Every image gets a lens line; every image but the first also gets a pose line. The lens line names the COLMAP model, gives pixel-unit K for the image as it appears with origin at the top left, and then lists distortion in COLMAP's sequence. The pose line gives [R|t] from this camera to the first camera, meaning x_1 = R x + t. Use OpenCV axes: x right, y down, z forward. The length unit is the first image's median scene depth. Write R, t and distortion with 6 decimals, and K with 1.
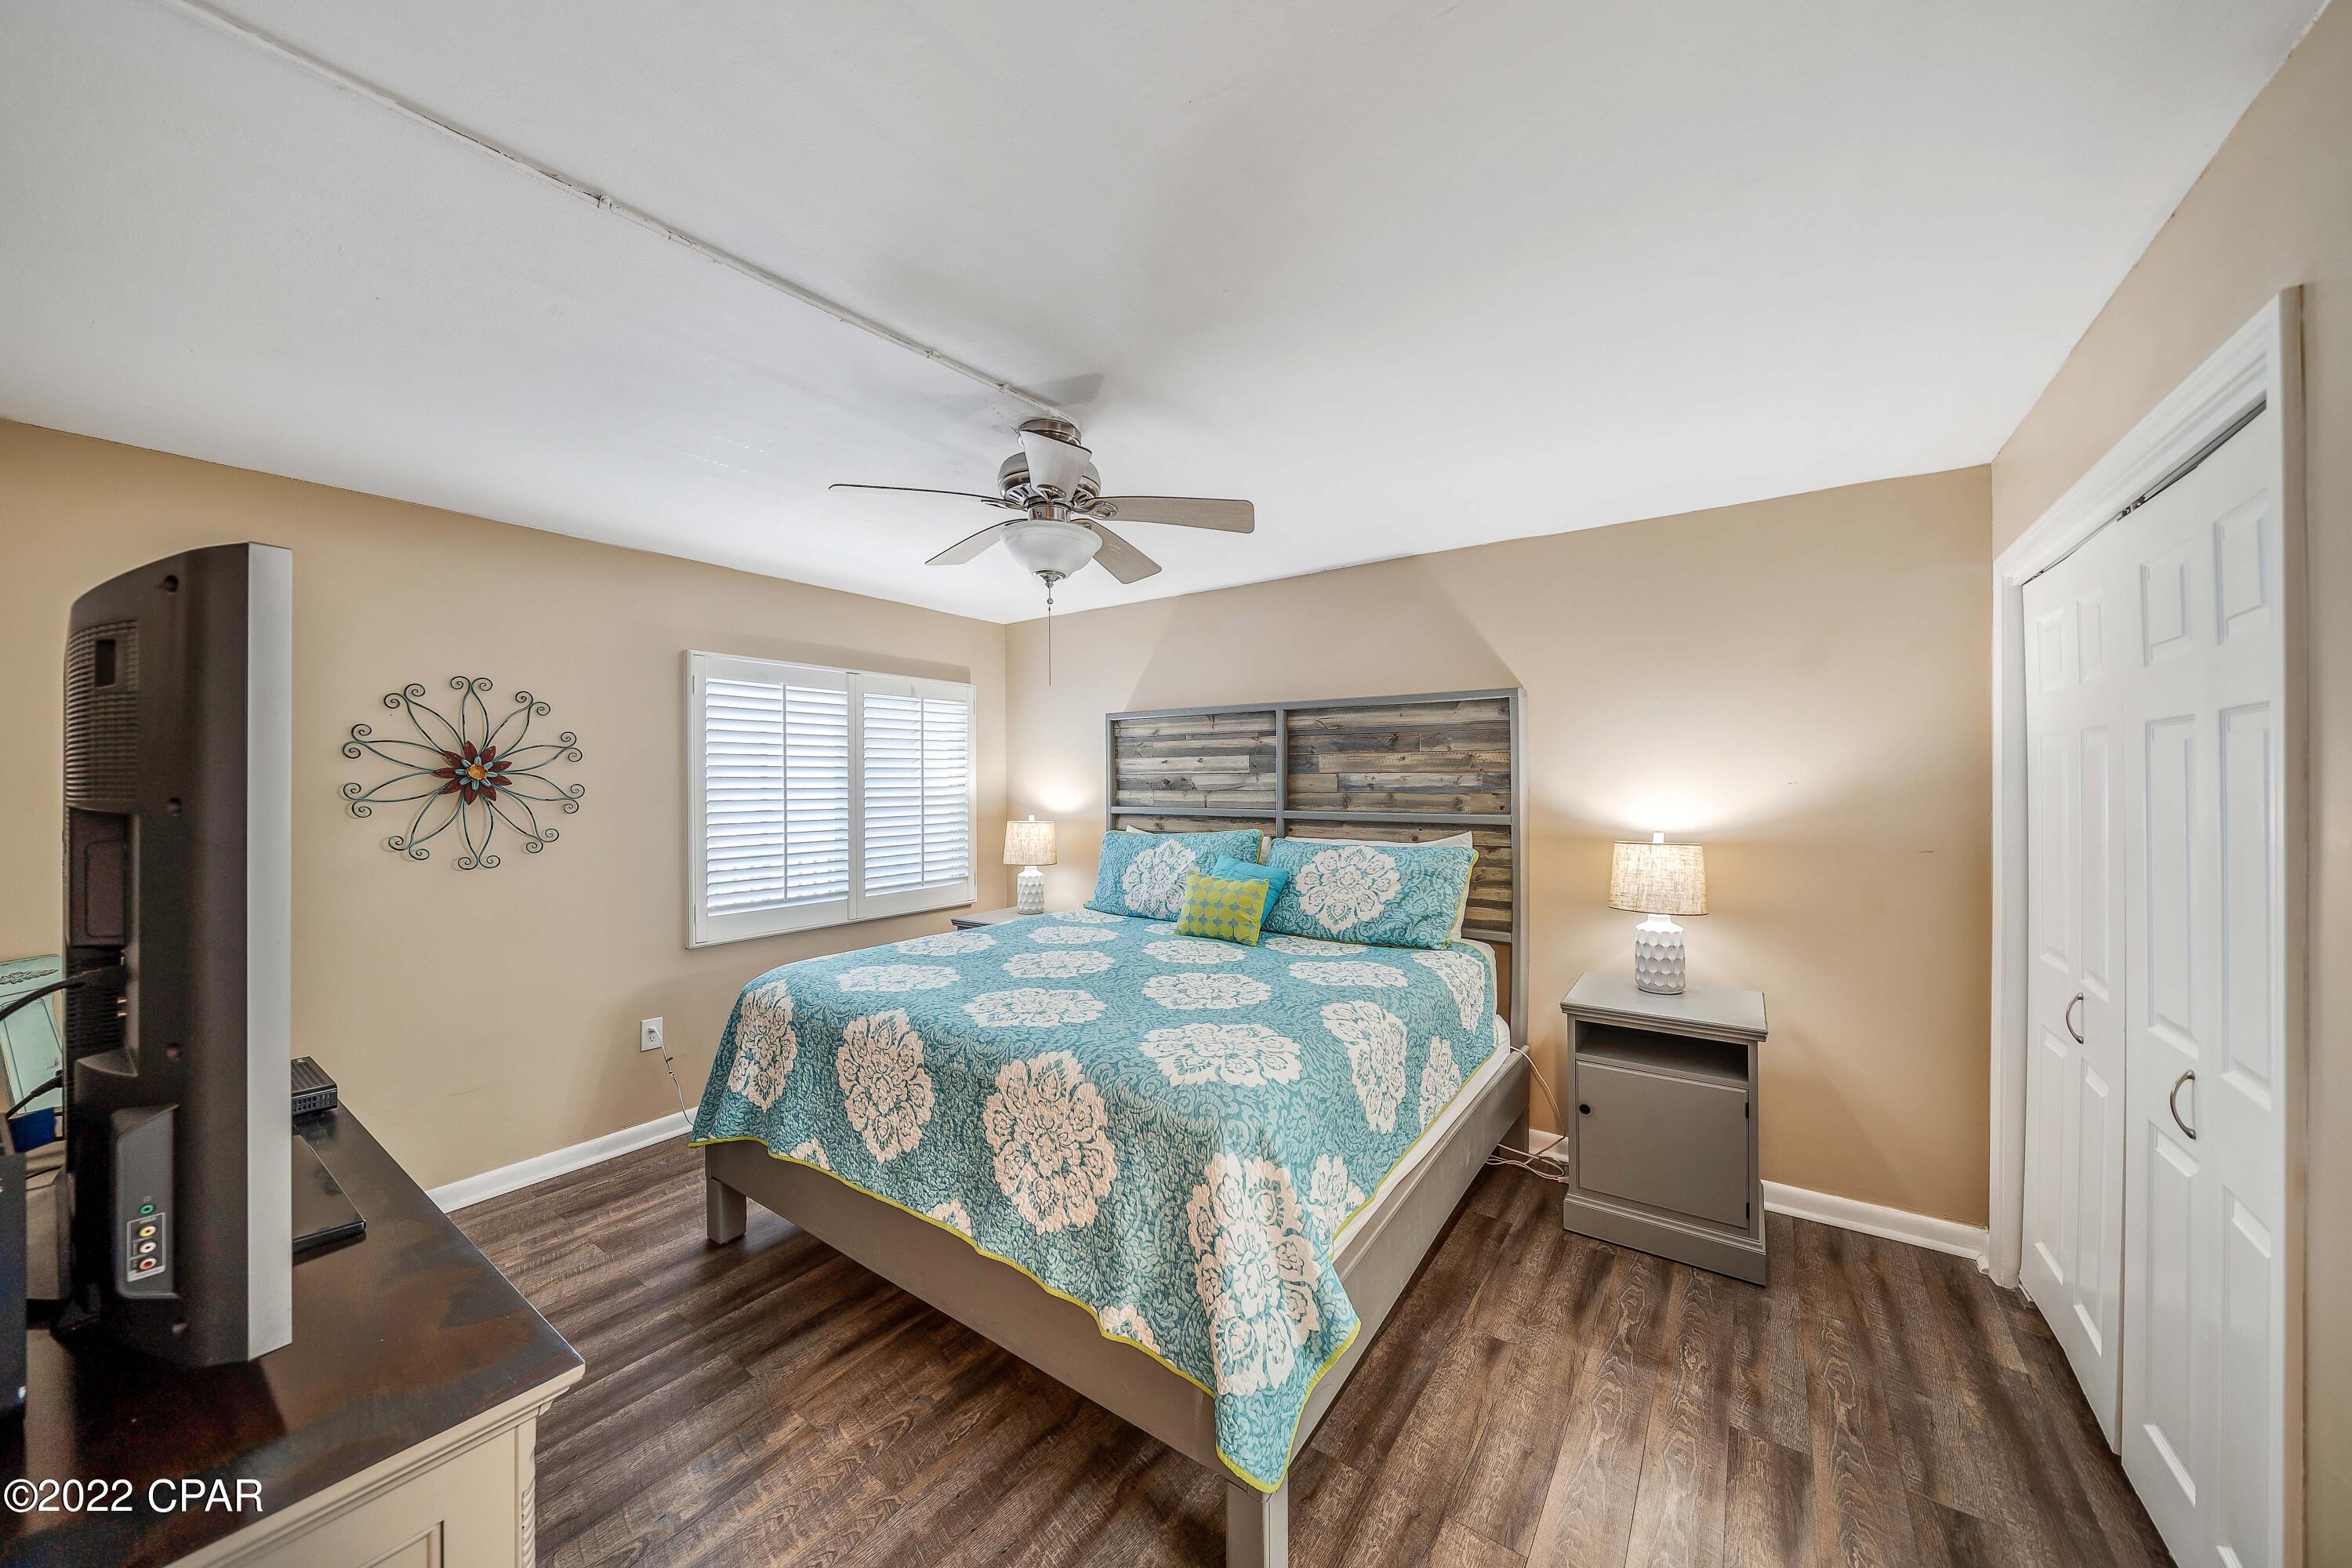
lens RADIAL K [[836.6, 0, 1158.5], [0, 836.6, 778.9], [0, 0, 1]] dist [-0.004759, -0.000155]
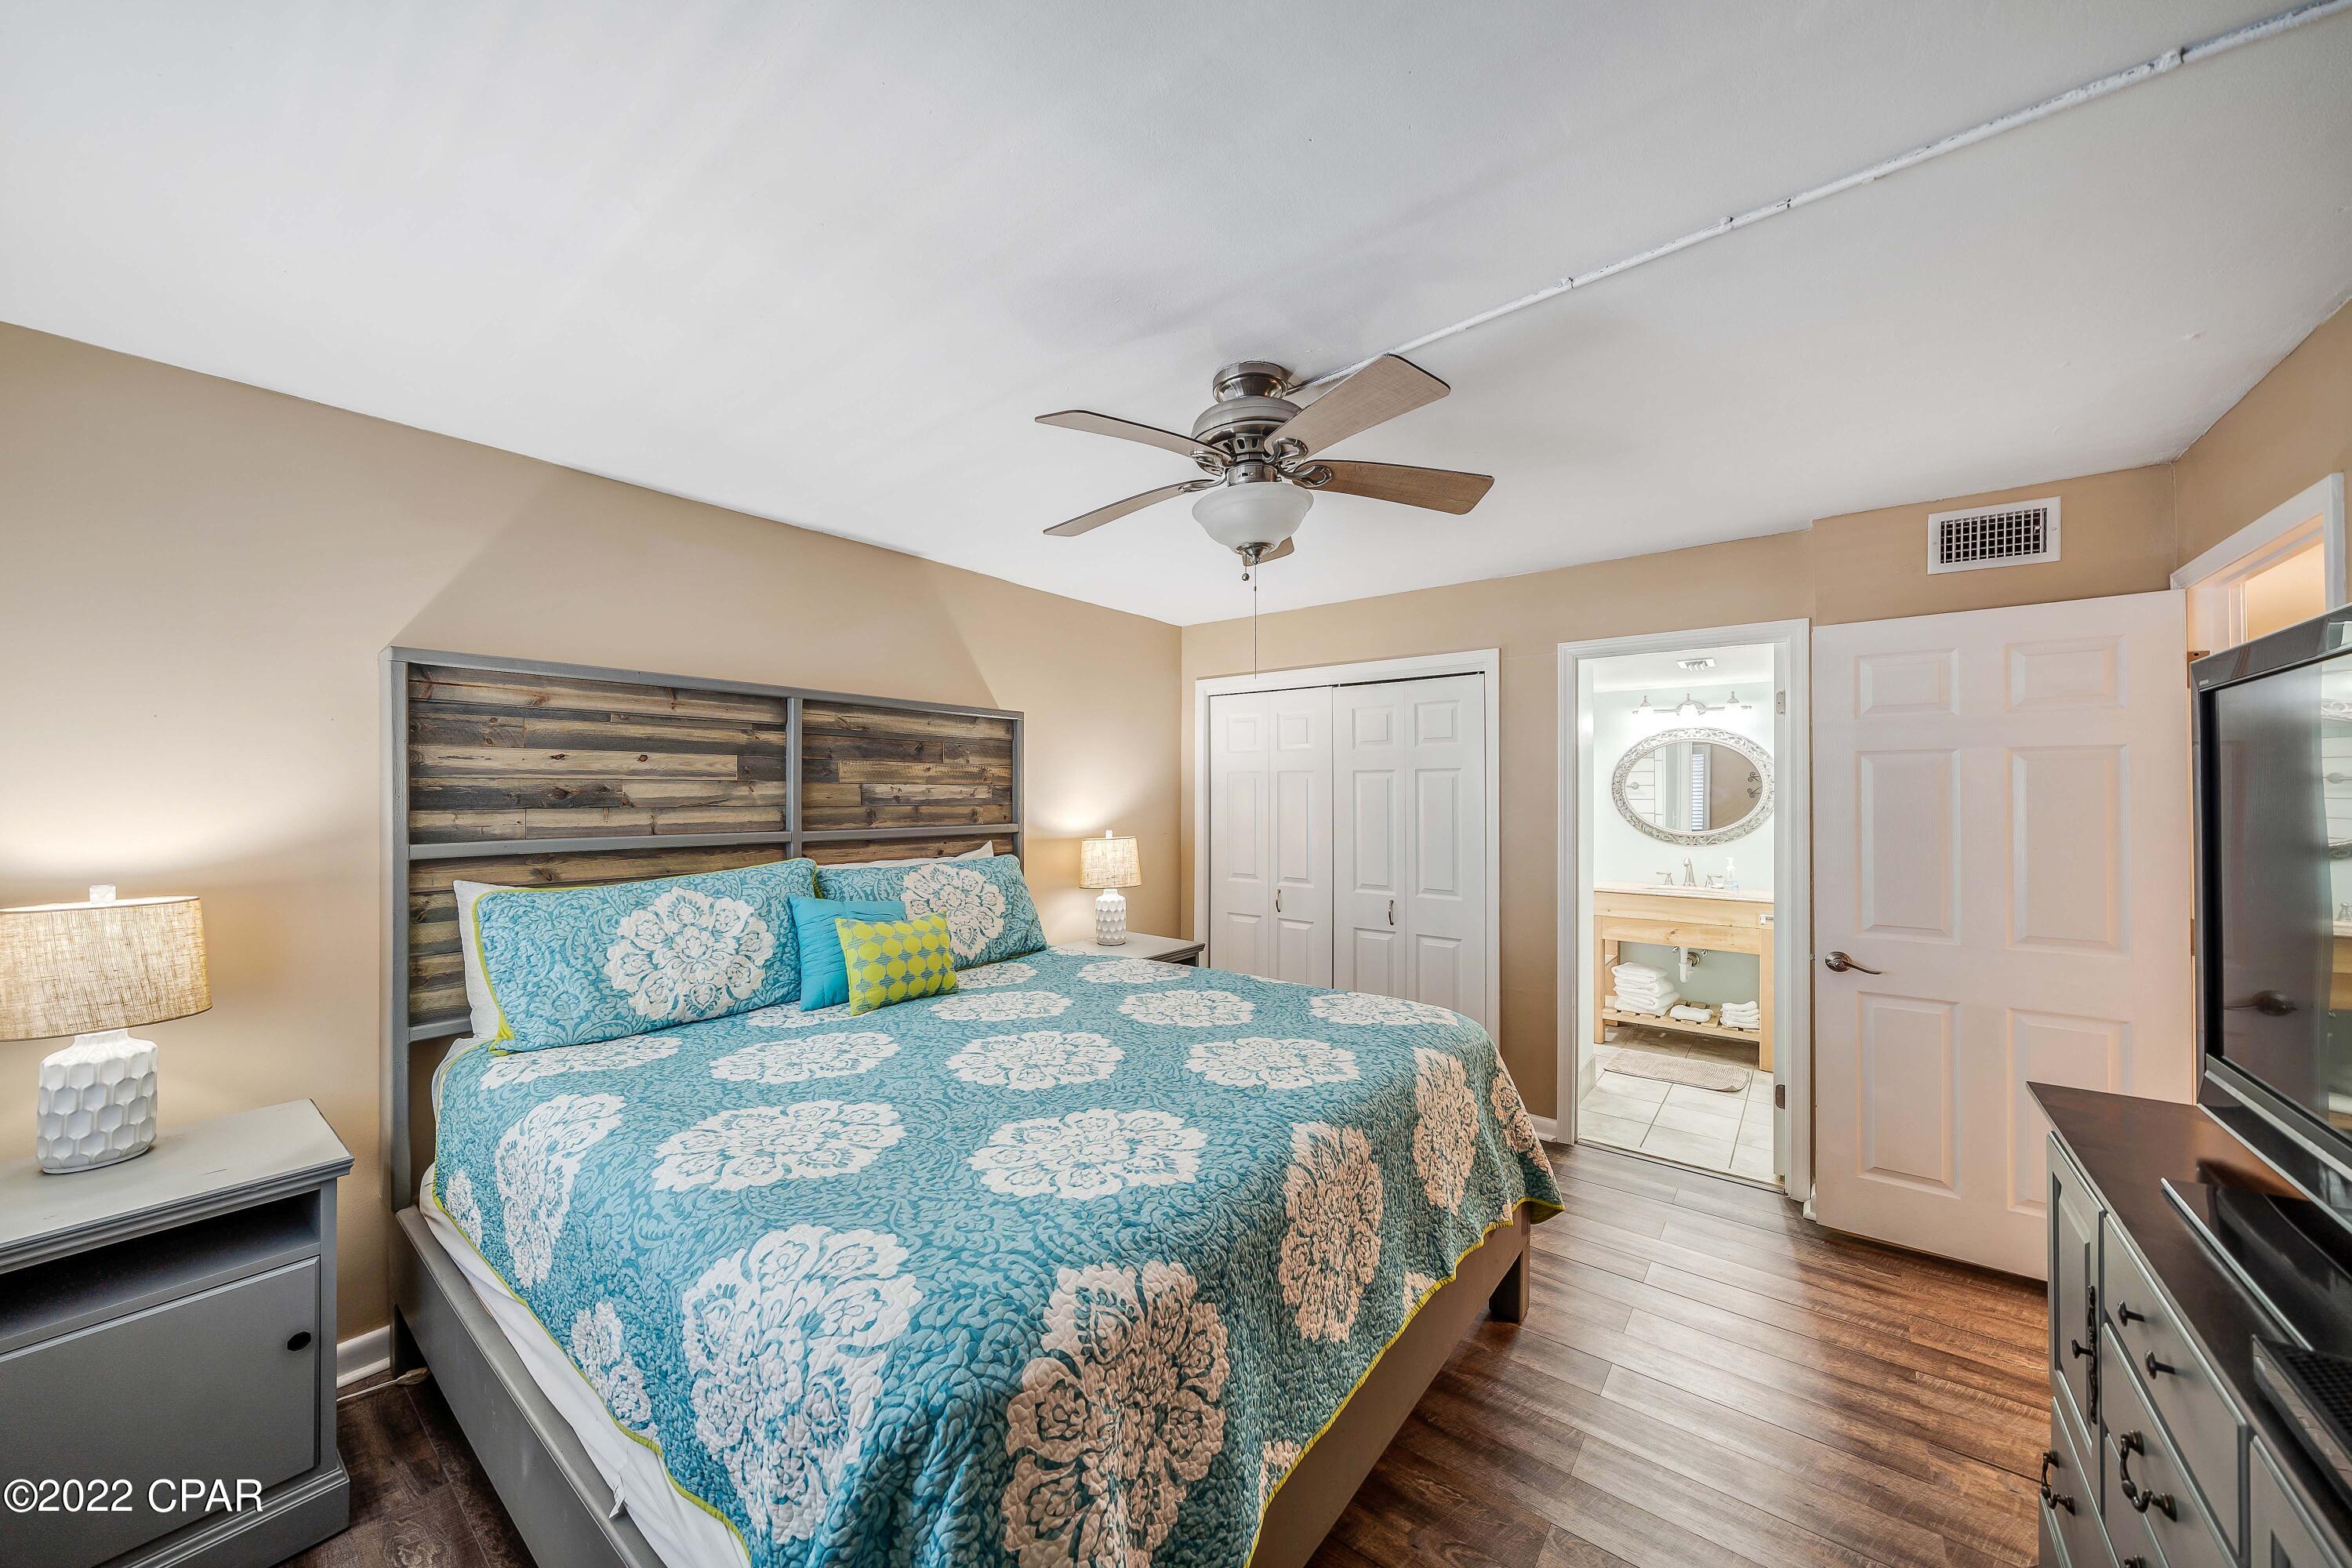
lens RADIAL K [[836.6, 0, 1158.5], [0, 836.6, 778.9], [0, 0, 1]] dist [-0.004759, -0.000155]
pose [[0.028225, 0.020000, 0.999402, -0.615664], [-0.005254, 0.999789, -0.019859, 0.003668], [-0.999588, -0.004690, 0.028324, 0.672466]]
